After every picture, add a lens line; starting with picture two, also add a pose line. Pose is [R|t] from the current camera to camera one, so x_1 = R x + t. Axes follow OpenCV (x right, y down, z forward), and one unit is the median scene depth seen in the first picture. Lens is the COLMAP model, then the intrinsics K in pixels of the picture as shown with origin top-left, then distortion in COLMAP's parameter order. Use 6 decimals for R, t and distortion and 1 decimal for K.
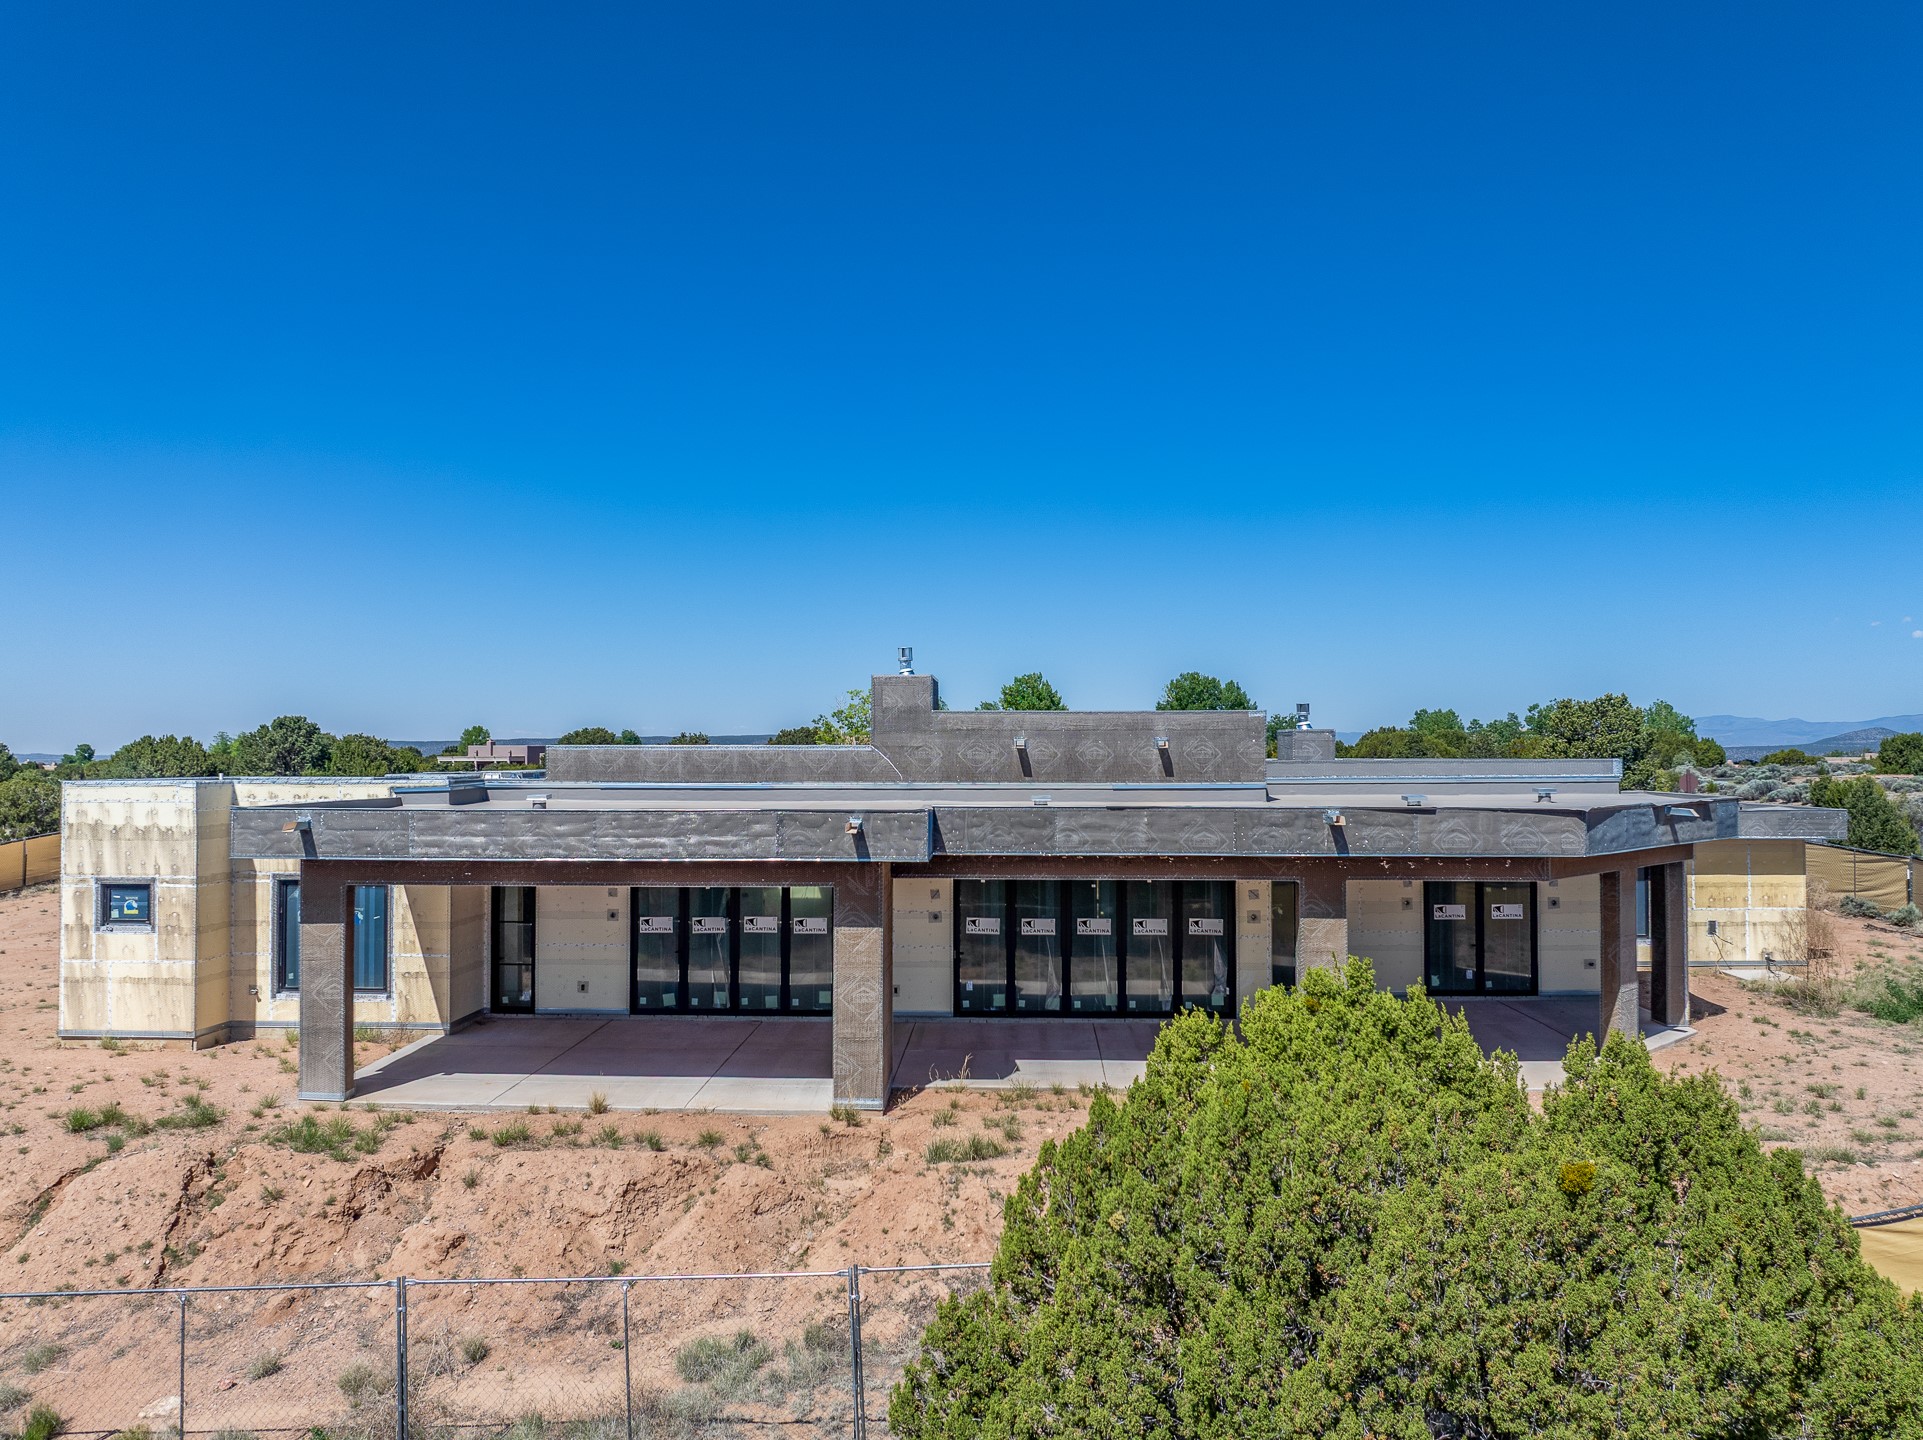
lens RADIAL K [[1402.6, 0, 966.1], [0, 1402.6, 715.7], [0, 0, 1]] dist [0.001244, -0.063784]
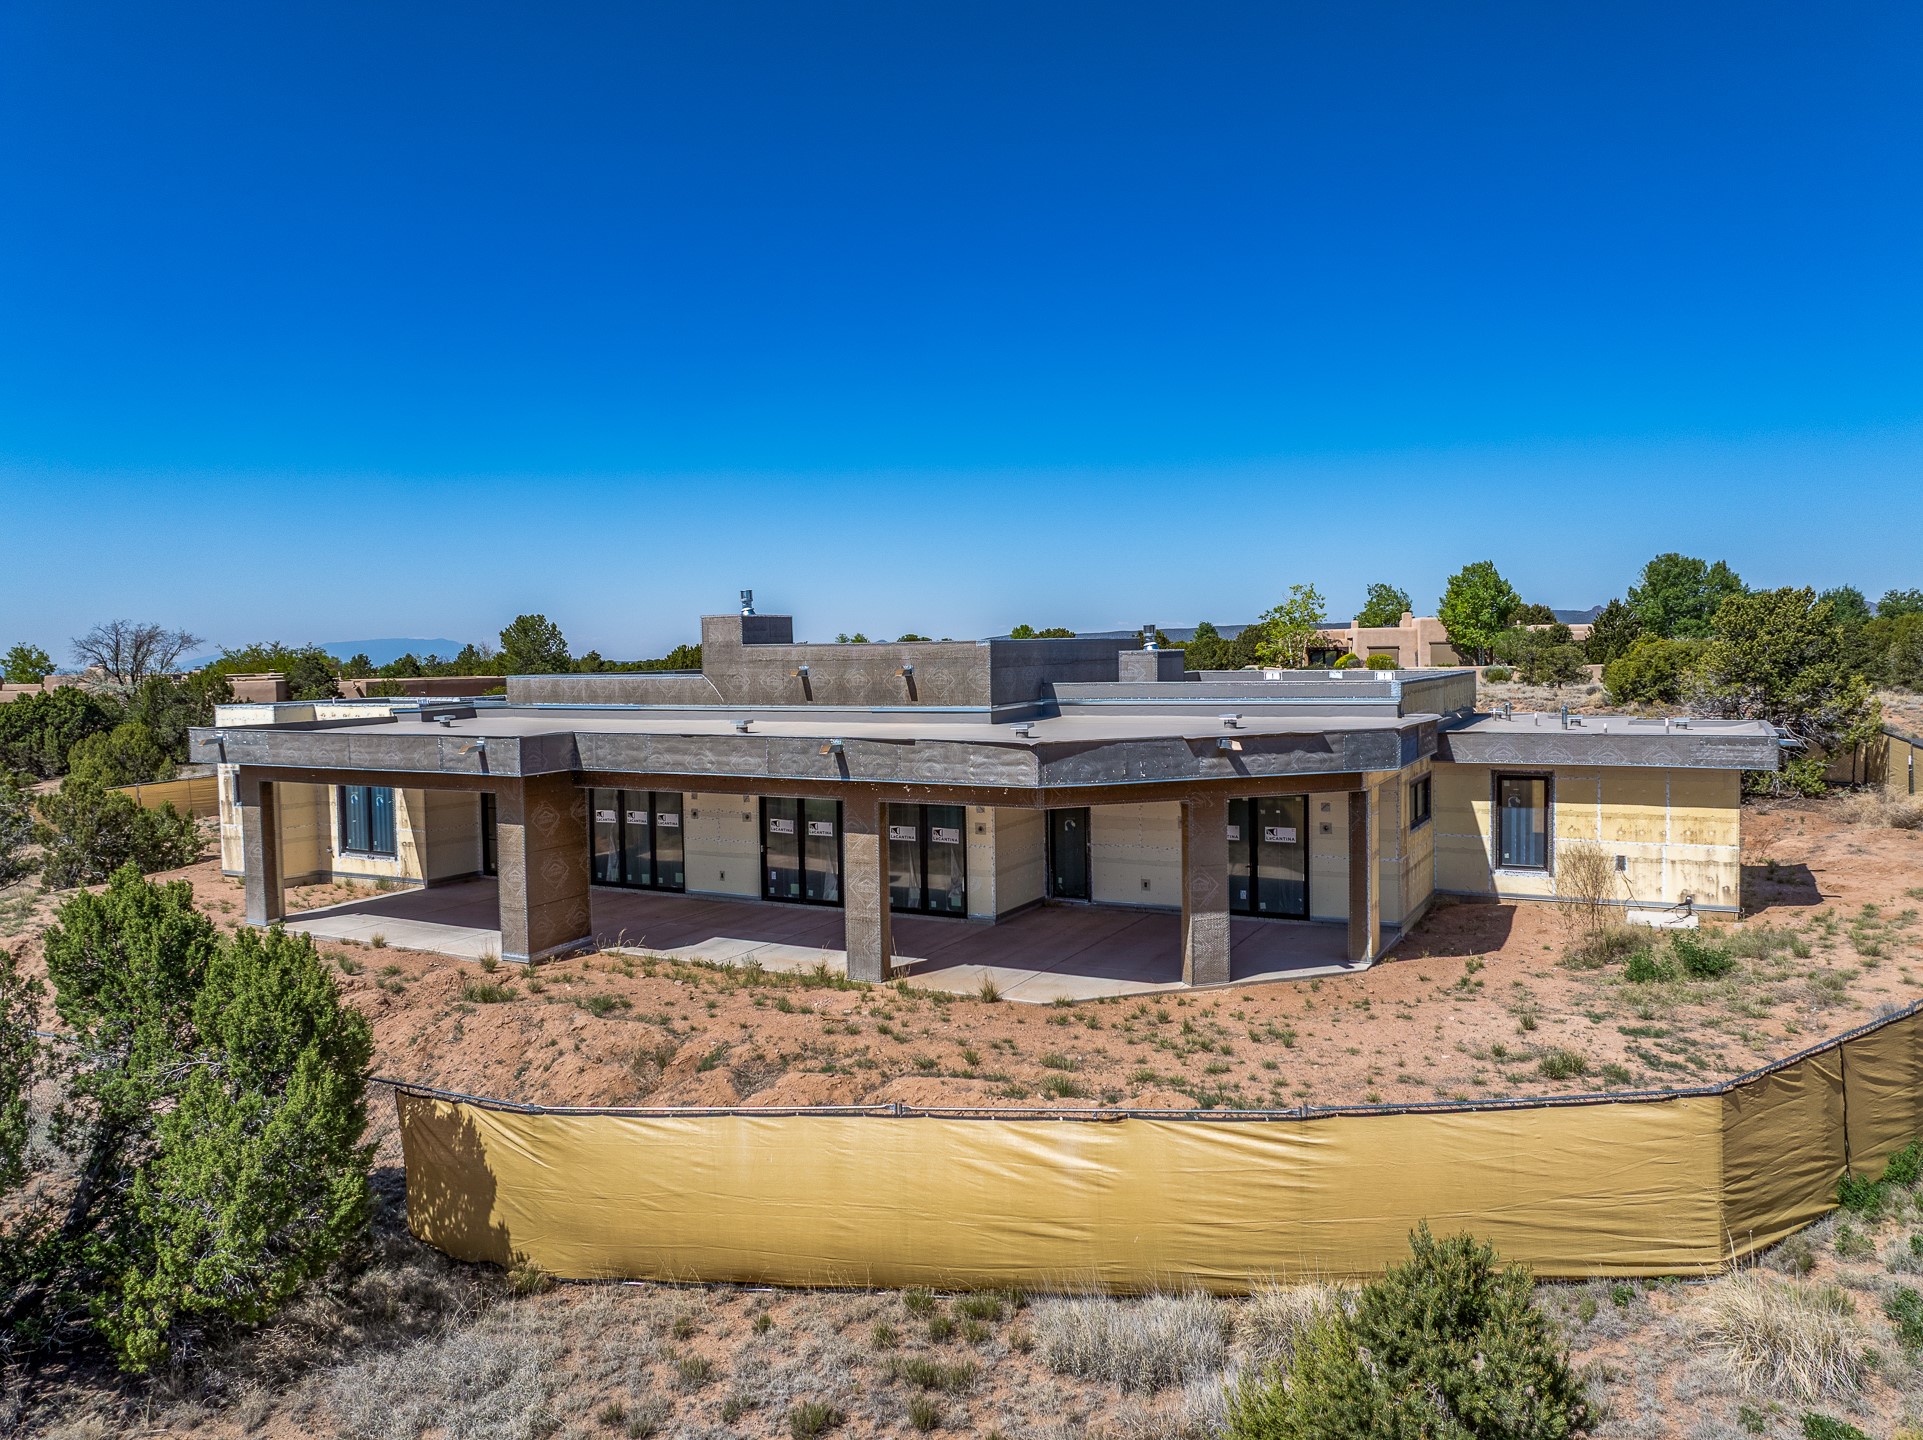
lens RADIAL K [[1370.9, 0, 961.5], [0, 1370.9, 720.0], [0, 0, 1]] dist [-0.000465, -0.060404]
pose [[0.895775, 0.008287, -0.444430, 0.662838], [0.029188, 0.996572, 0.077412, -0.024867], [0.443548, -0.082316, 0.892462, 0.041706]]
